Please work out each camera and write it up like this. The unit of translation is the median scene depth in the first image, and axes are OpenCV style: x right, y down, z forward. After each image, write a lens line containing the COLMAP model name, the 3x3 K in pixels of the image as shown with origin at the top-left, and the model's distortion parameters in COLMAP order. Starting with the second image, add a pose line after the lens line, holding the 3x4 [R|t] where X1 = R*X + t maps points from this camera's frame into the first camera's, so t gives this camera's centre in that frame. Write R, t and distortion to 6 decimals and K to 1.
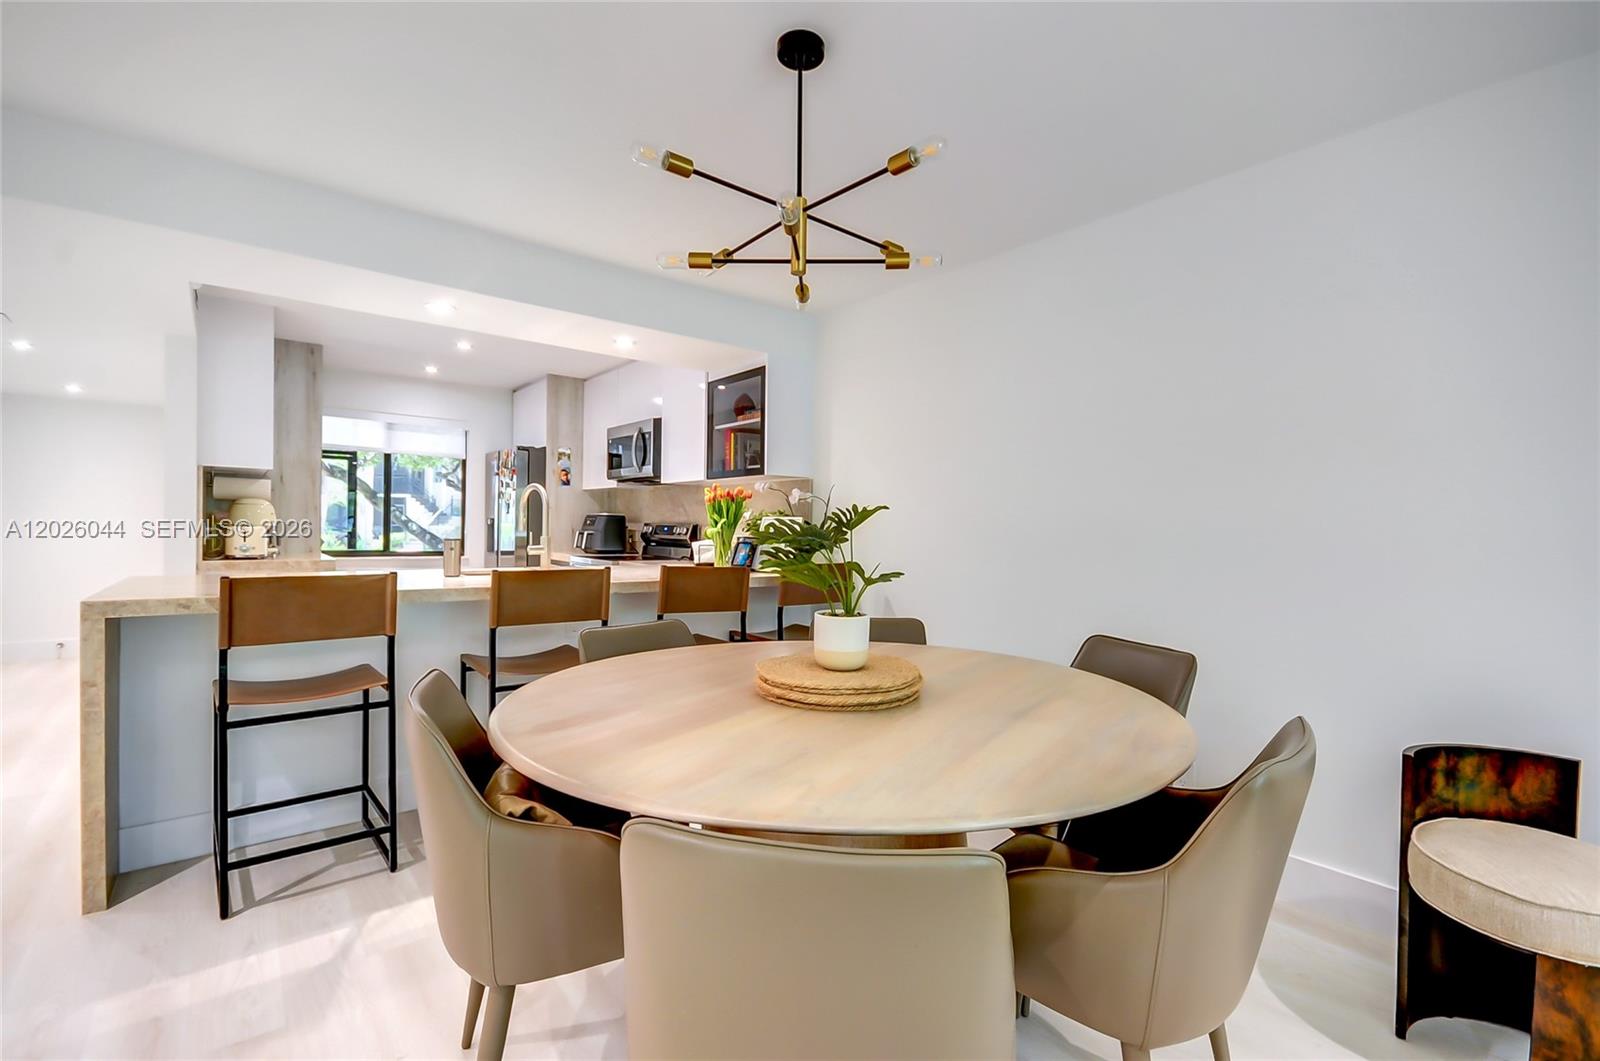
lens RADIAL K [[708.3, 0, 815.3], [0, 708.3, 532.5], [0, 0, 1]] dist [0.012227, -0.006296]
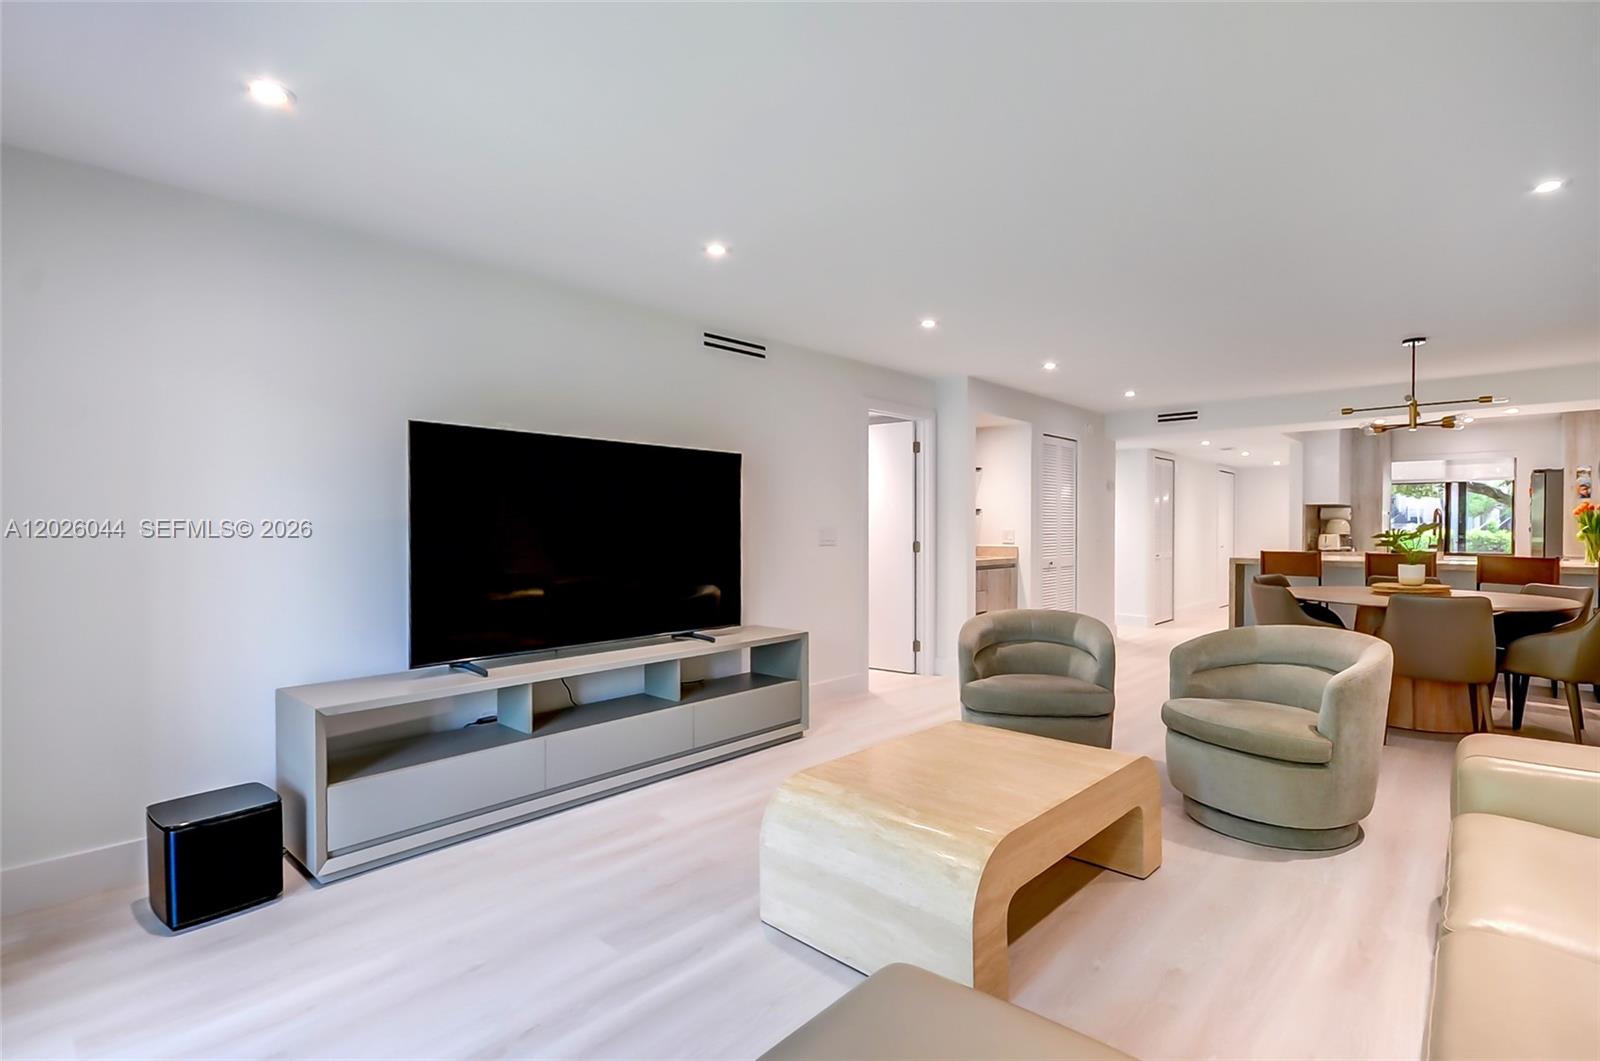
lens RADIAL K [[758.7, 0, 845.7], [0, 758.7, 544.9], [0, 0, 1]] dist [0.004309, -0.000791]
pose [[0.169337, 0.005278, -0.985544, 0.947087], [-0.004240, 0.999980, 0.004626, 0.014831], [0.985549, 0.003396, 0.169356, -0.589213]]
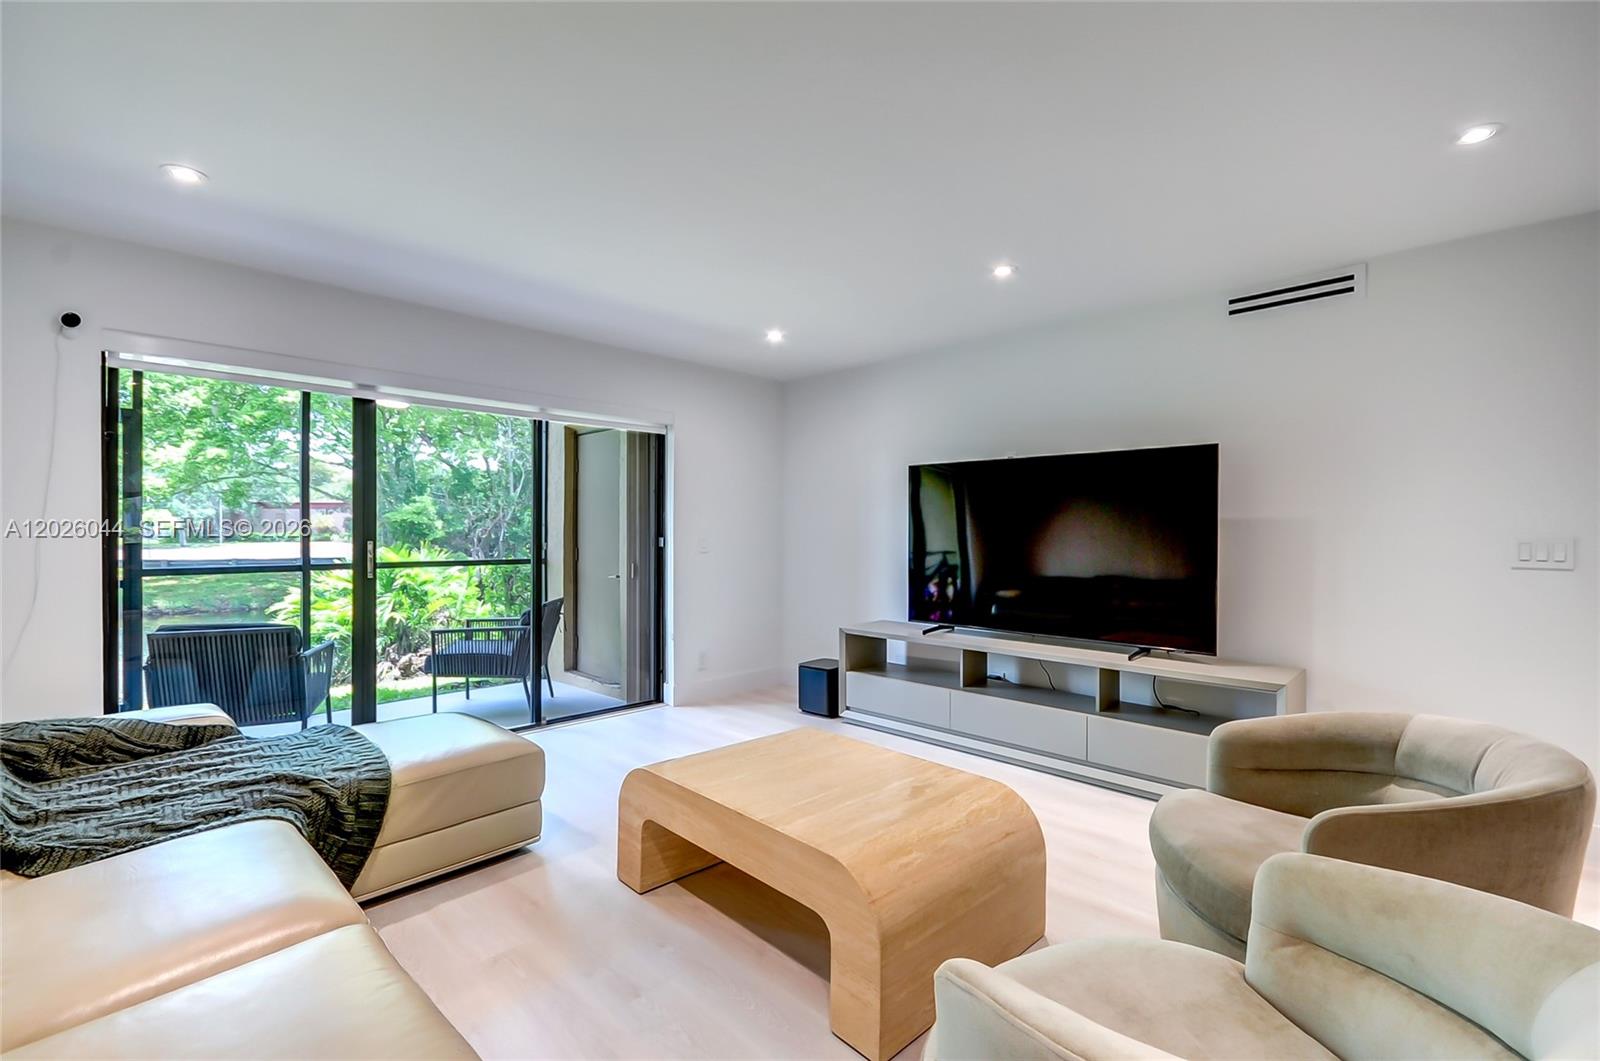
lens RADIAL K [[708.3, 0, 816.0], [0, 708.3, 527.8], [0, 0, 1]] dist [0.012227, -0.006296]
pose [[-0.993057, -0.021127, -0.115717, 0.473991], [-0.021937, 0.999743, 0.005732, -0.004209], [0.115566, 0.008230, -0.993266, 0.116814]]
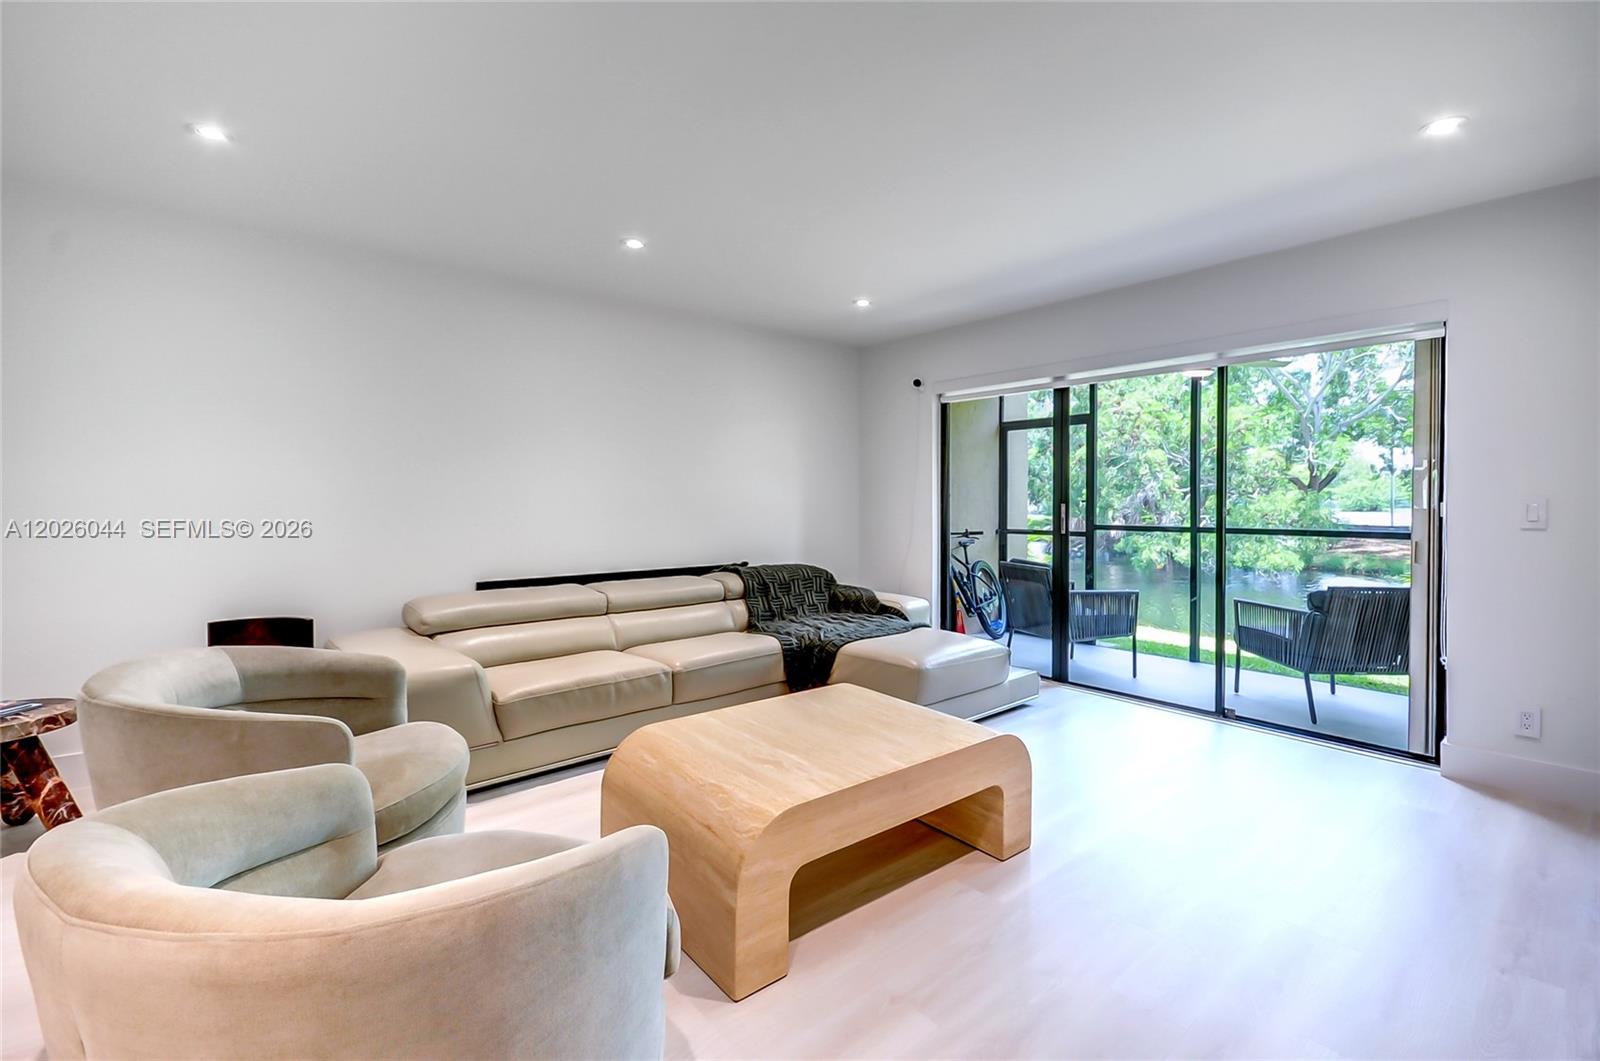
lens RADIAL K [[708.3, 0, 797.1], [0, 708.3, 497.5], [0, 0, 1]] dist [0.012227, -0.006296]
pose [[-0.013714, -0.014735, 0.999797, -0.120074], [0.009204, 0.999847, 0.014862, 0.000325], [-0.999864, 0.009406, -0.013576, -0.379250]]
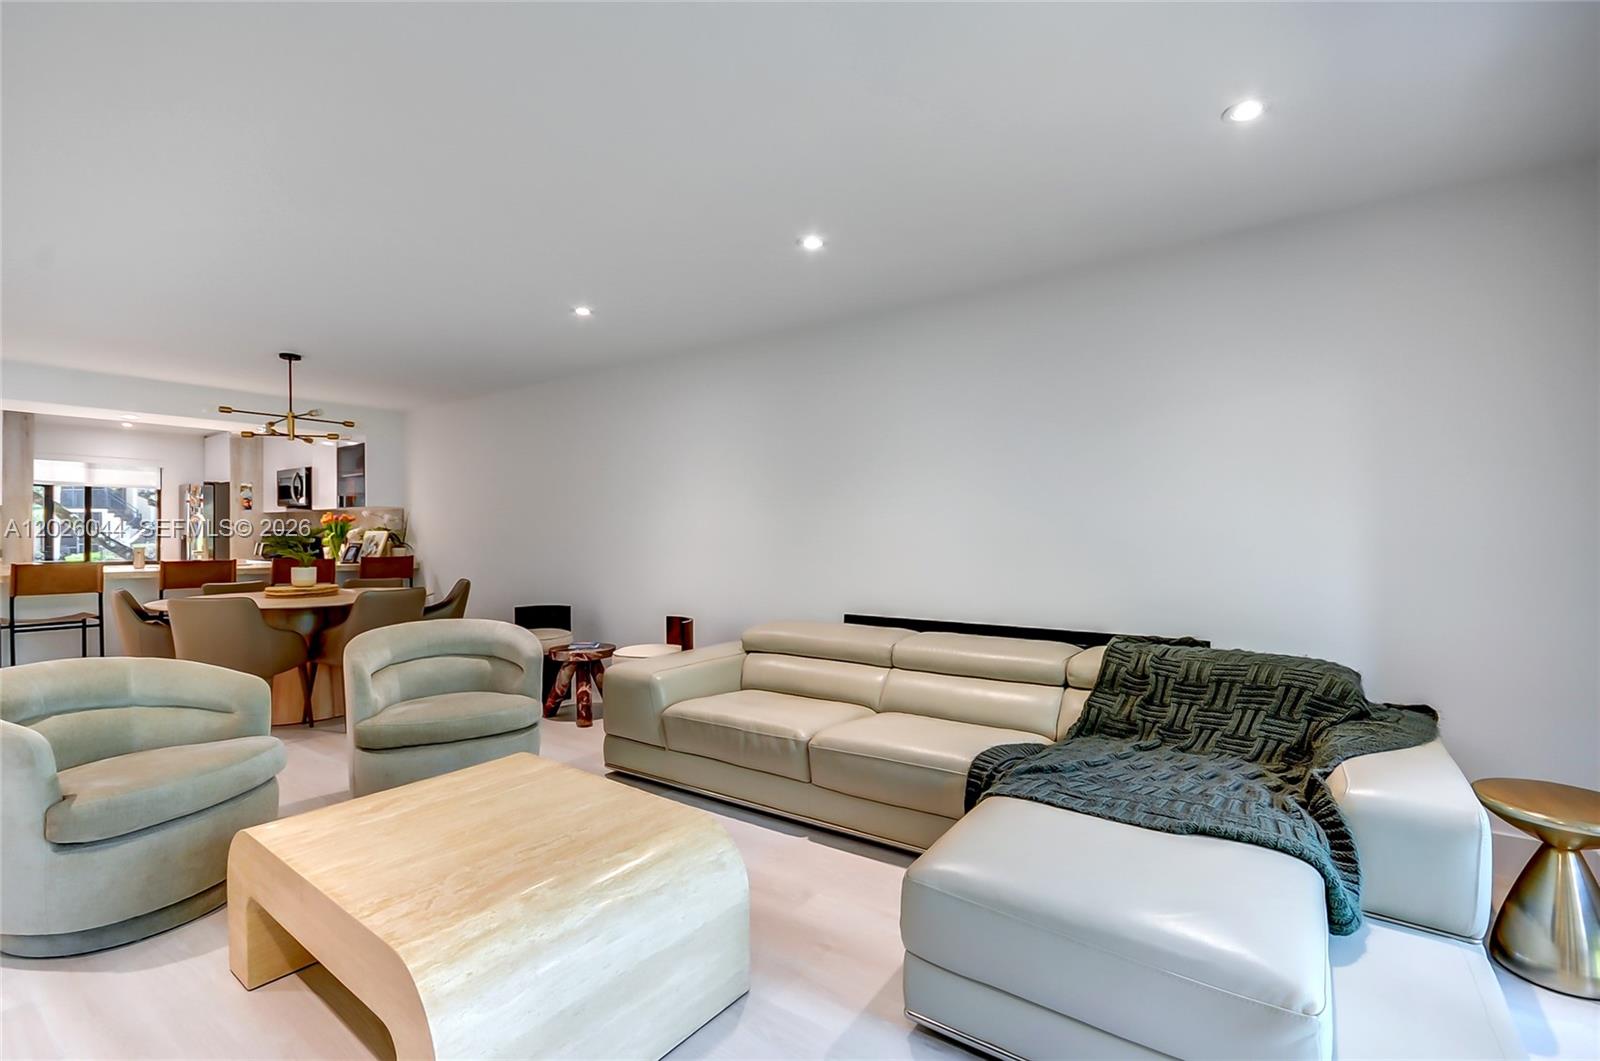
lens RADIAL K [[708.3, 0, 826.0], [0, 708.3, 534.5], [0, 0, 1]] dist [0.012227, -0.006296]
pose [[0.963150, -0.018739, 0.268312, 0.489657], [0.020789, 0.999772, -0.004804, 0.016153], [-0.268161, 0.010205, 0.963320, -0.866378]]
